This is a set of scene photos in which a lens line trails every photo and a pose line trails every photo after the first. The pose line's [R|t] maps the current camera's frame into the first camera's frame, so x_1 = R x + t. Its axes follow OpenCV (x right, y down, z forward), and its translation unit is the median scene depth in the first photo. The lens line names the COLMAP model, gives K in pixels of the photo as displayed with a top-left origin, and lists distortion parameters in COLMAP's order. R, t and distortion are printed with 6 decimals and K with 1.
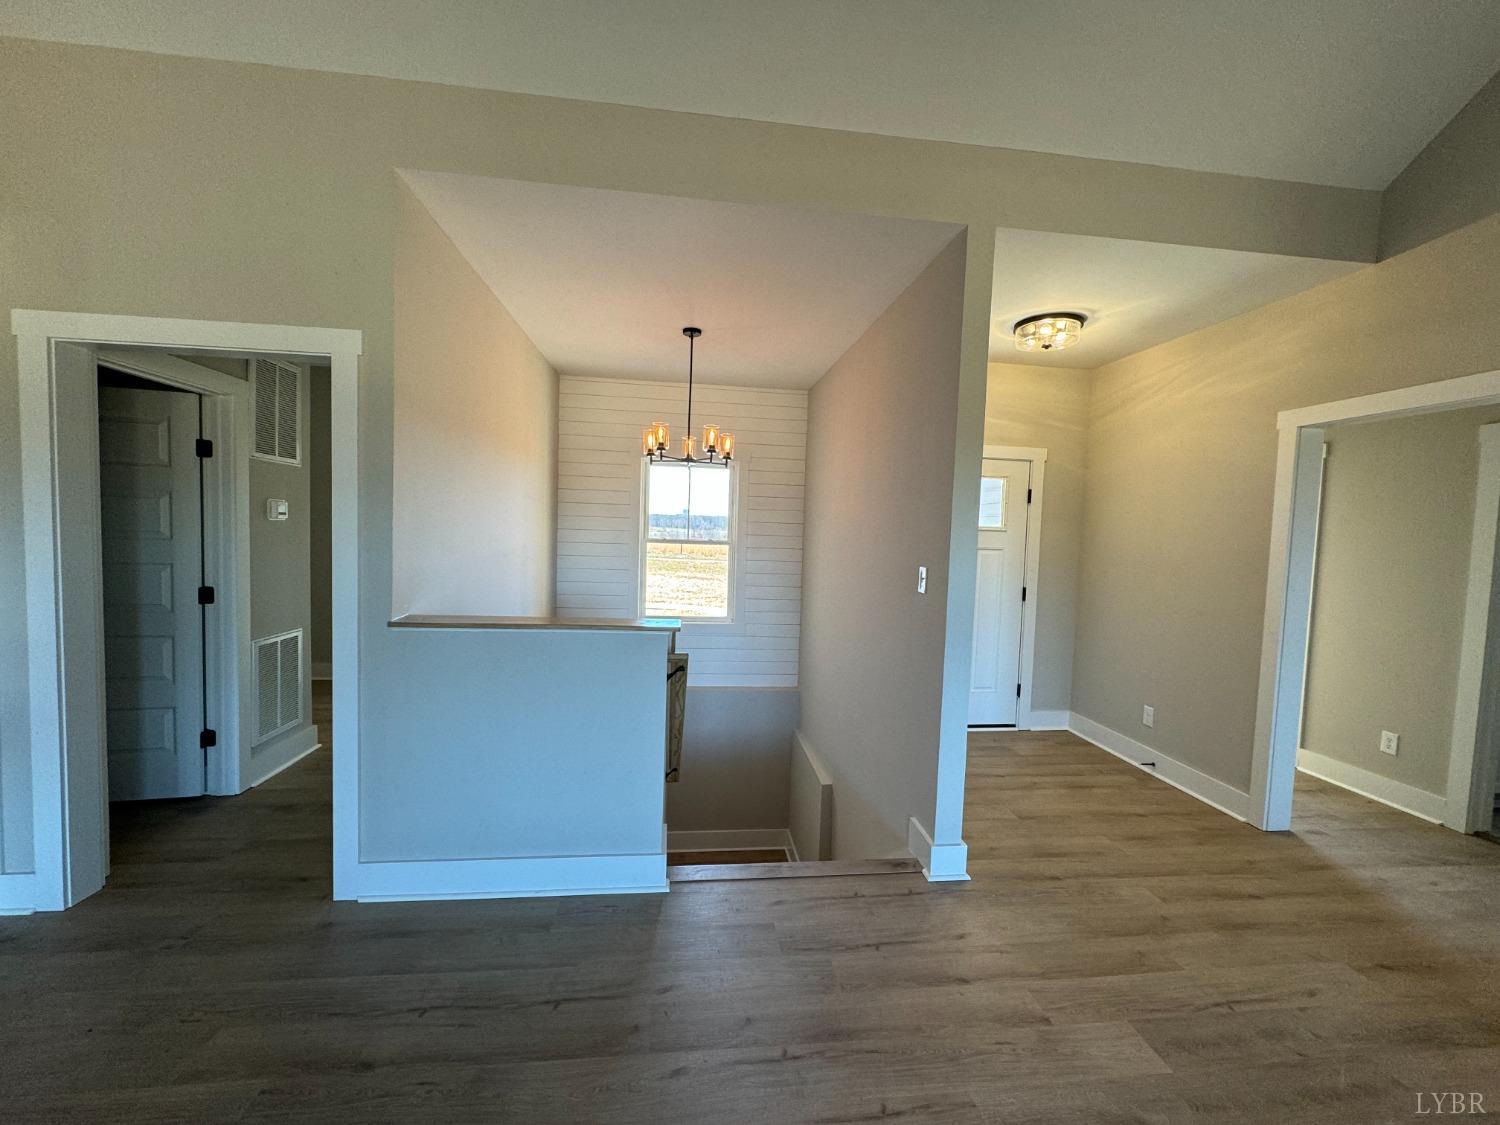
lens RADIAL K [[599.0, 0, 750.7], [0, 599.0, 561.4], [0, 0, 1]] dist [-0.002841, 0.000339]
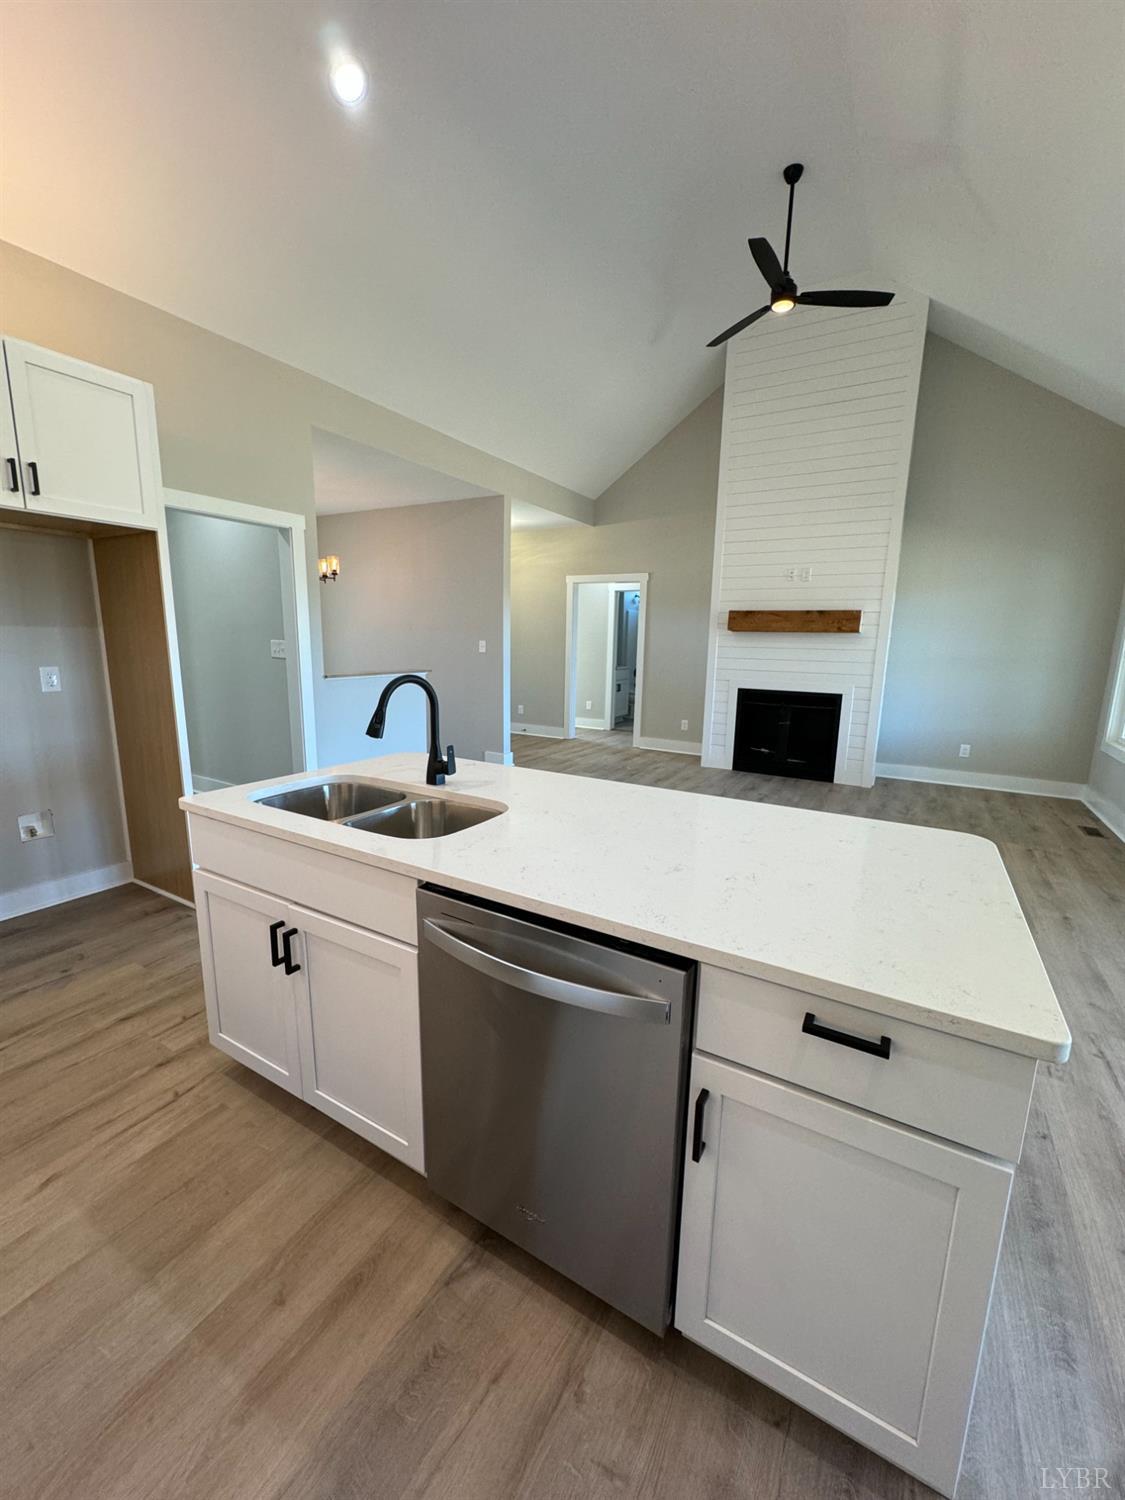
lens RADIAL K [[599.0, 0, 563.3], [0, 599.0, 750.1], [0, 0, 1]] dist [-0.002841, 0.000339]
pose [[0.604567, -0.171660, 0.777838, -1.019211], [0.041661, 0.981981, 0.184331, 0.007701], [-0.795464, -0.079035, 0.600825, -0.478516]]
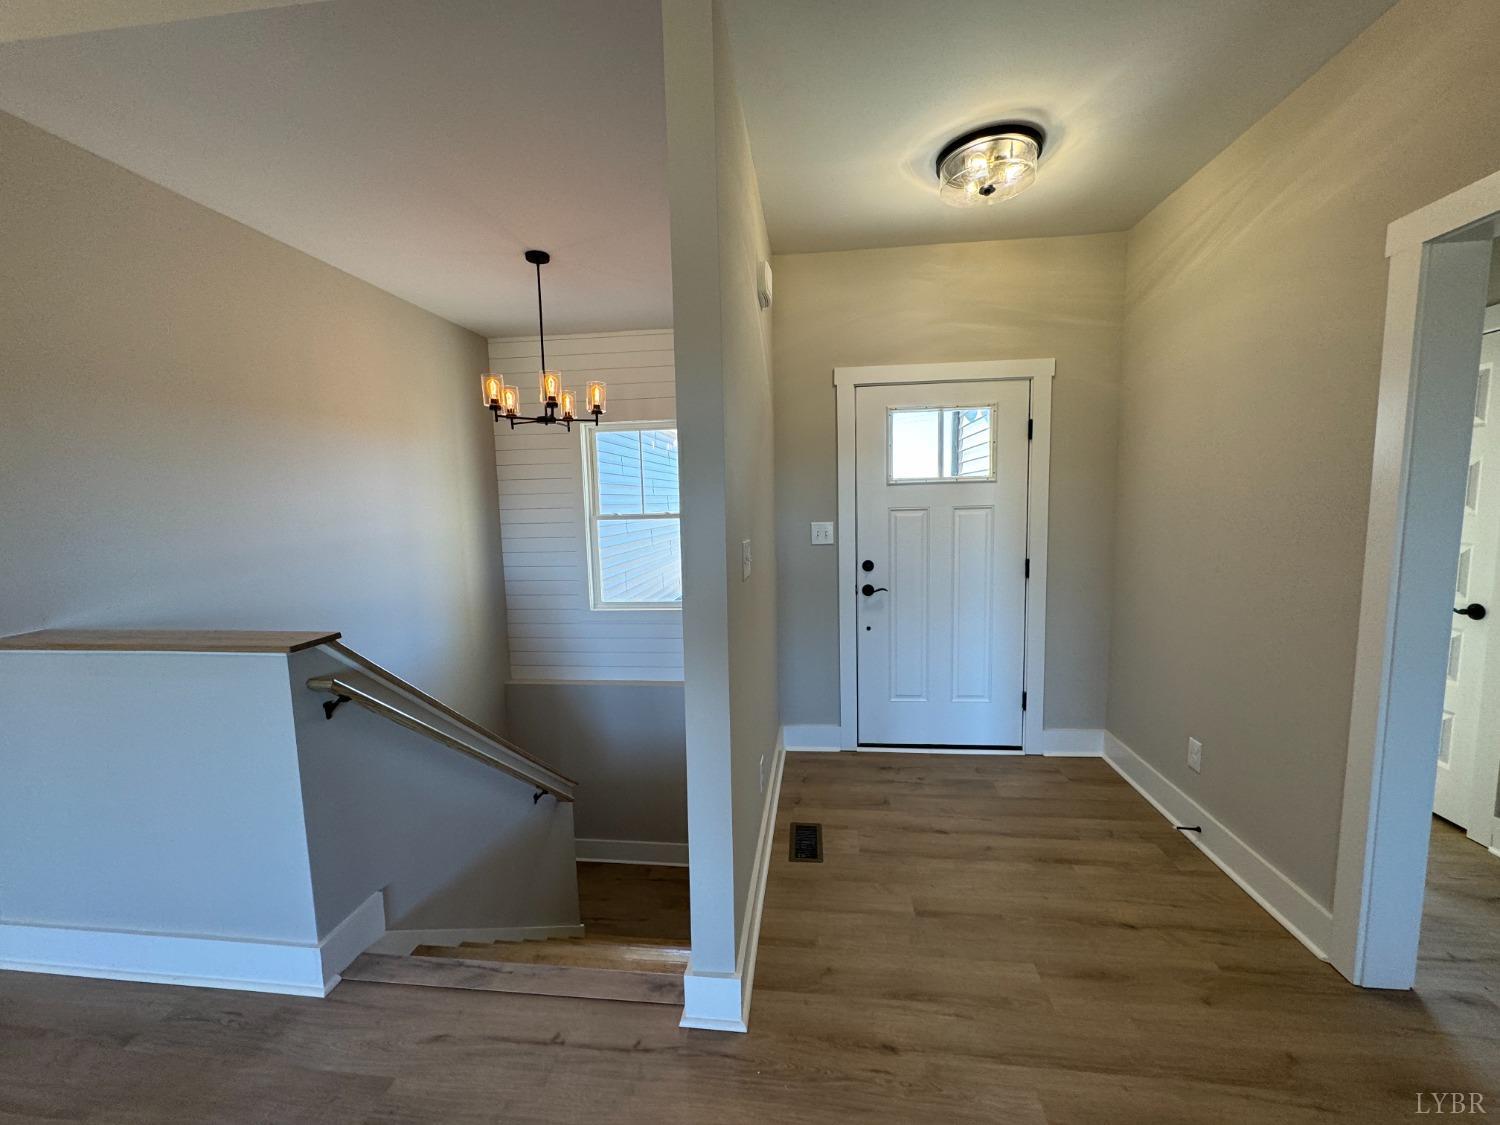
lens RADIAL K [[599.0, 0, 749.9], [0, 599.0, 561.5], [0, 0, 1]] dist [-0.002841, 0.000339]
pose [[0.970930, -0.033444, -0.237017, 0.374000], [0.044845, 0.998074, 0.042874, 0.001506], [0.235127, -0.052256, 0.970559, 0.281541]]
